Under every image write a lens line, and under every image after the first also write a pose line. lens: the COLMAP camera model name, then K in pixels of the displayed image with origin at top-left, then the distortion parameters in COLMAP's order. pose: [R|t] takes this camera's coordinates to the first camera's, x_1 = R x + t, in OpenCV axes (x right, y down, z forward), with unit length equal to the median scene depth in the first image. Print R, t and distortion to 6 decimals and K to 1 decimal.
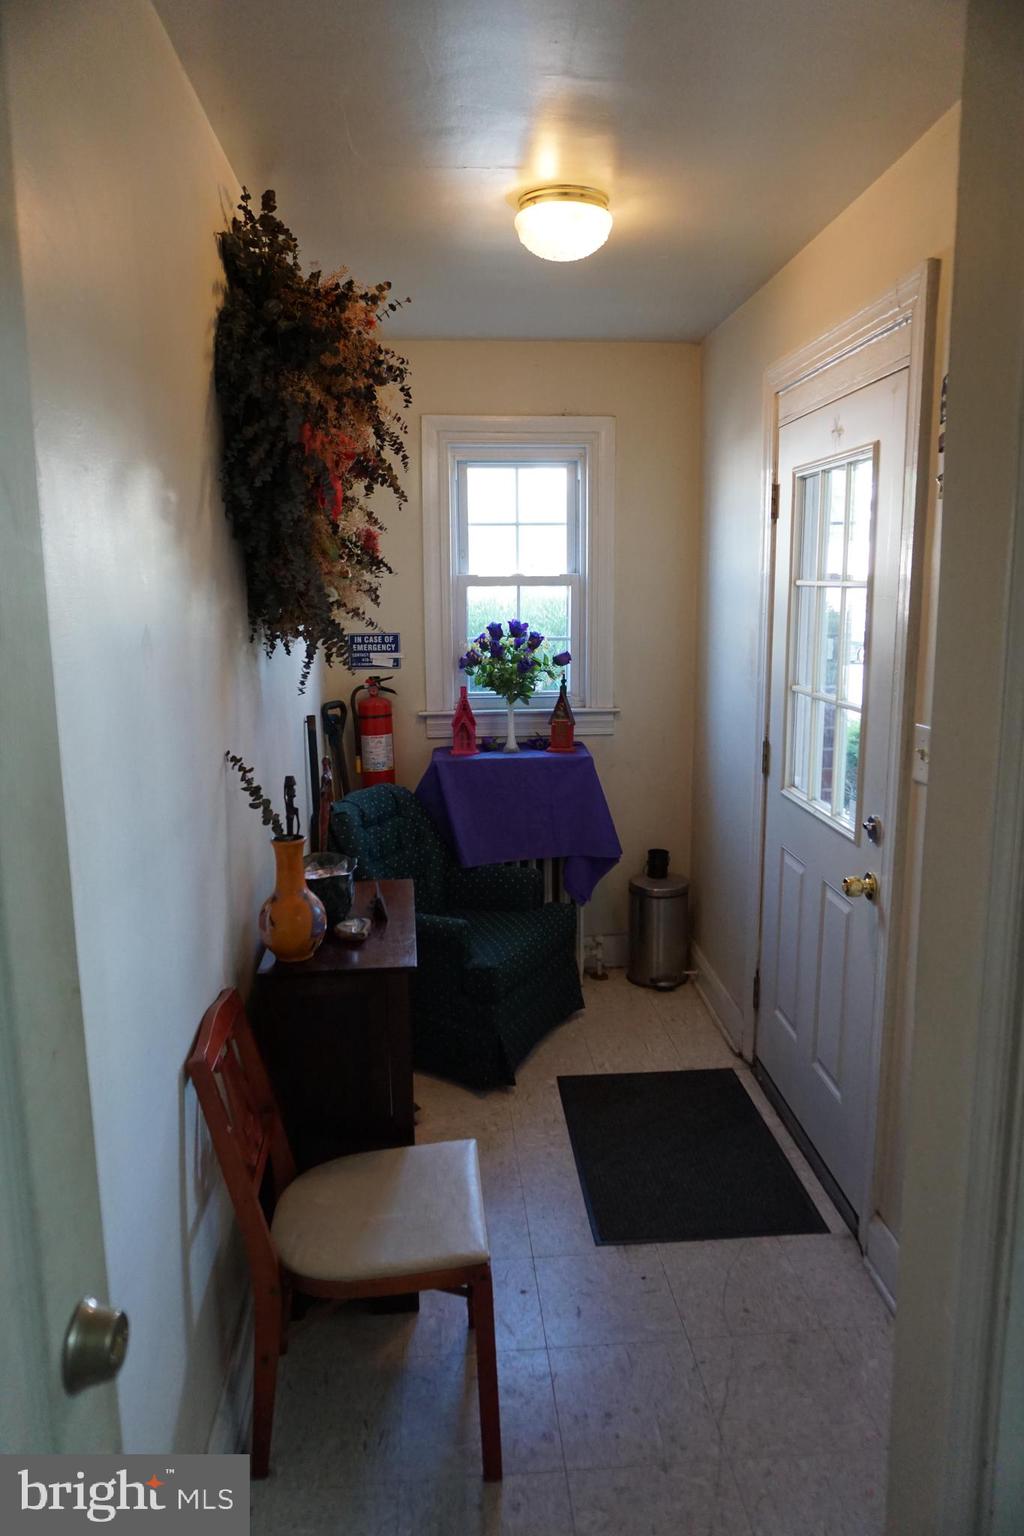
lens RADIAL K [[1024.7, 0, 528.5], [0, 1024.7, 765.1], [0, 0, 1]] dist [-0.054559, 0.041348]
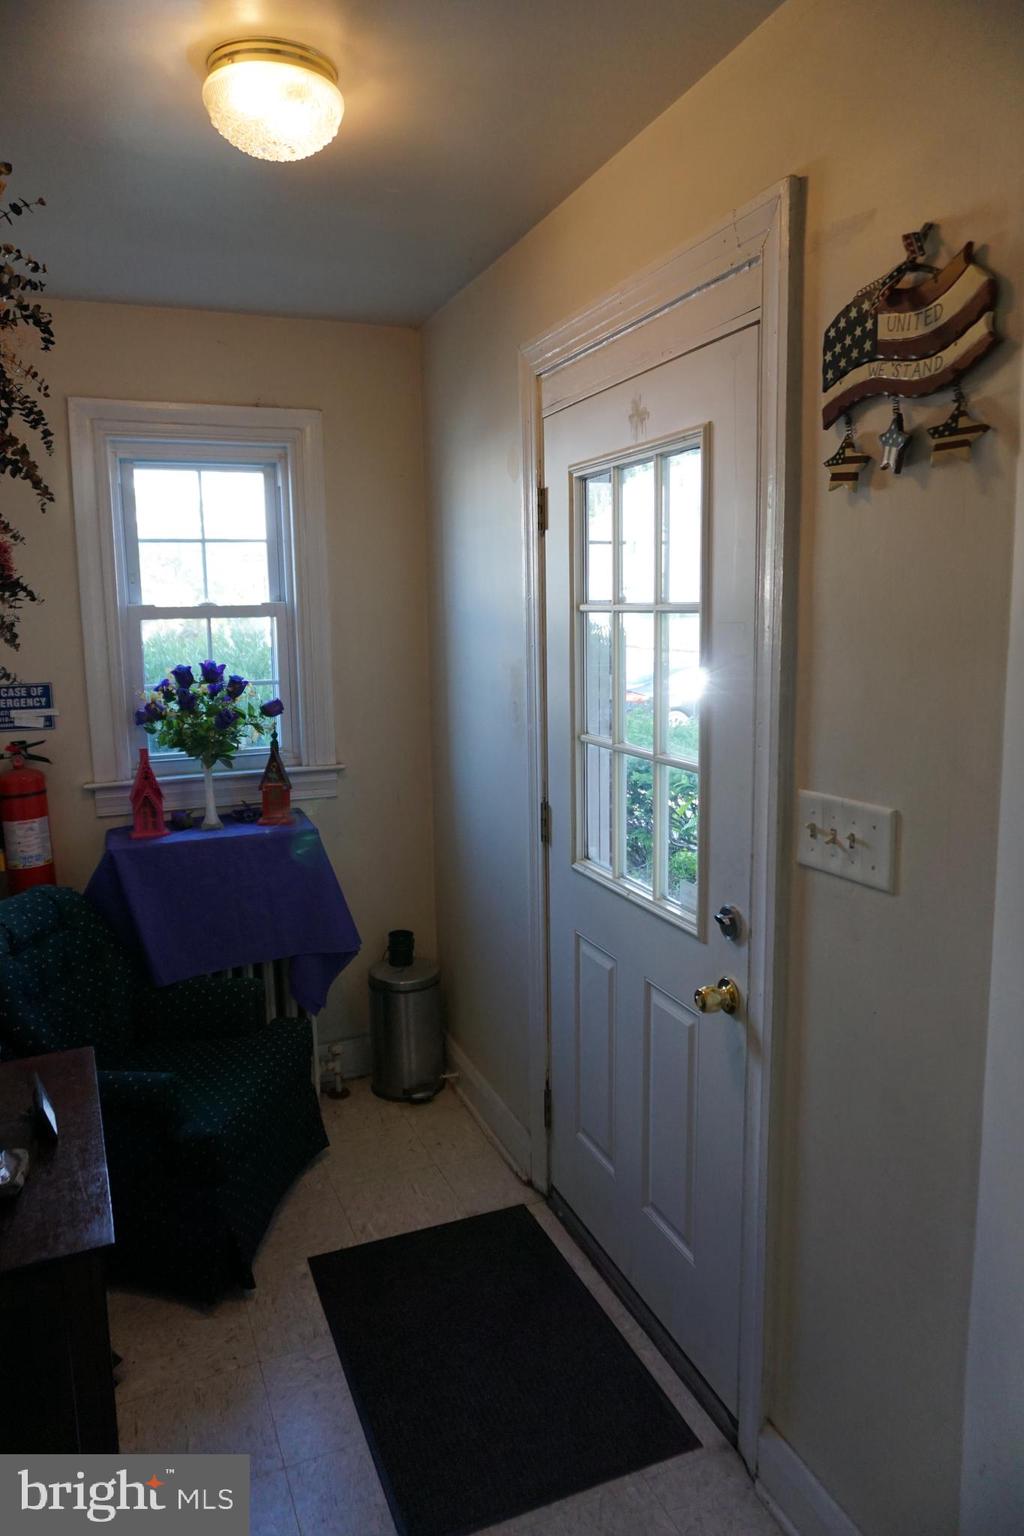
lens RADIAL K [[1024.7, 0, 513.0], [0, 1024.7, 763.9], [0, 0, 1]] dist [-0.054559, 0.041348]
pose [[0.954642, -0.054056, 0.292809, -0.027640], [0.063001, 0.997788, -0.021197, -0.037591], [-0.291016, 0.038683, 0.955936, 0.222047]]
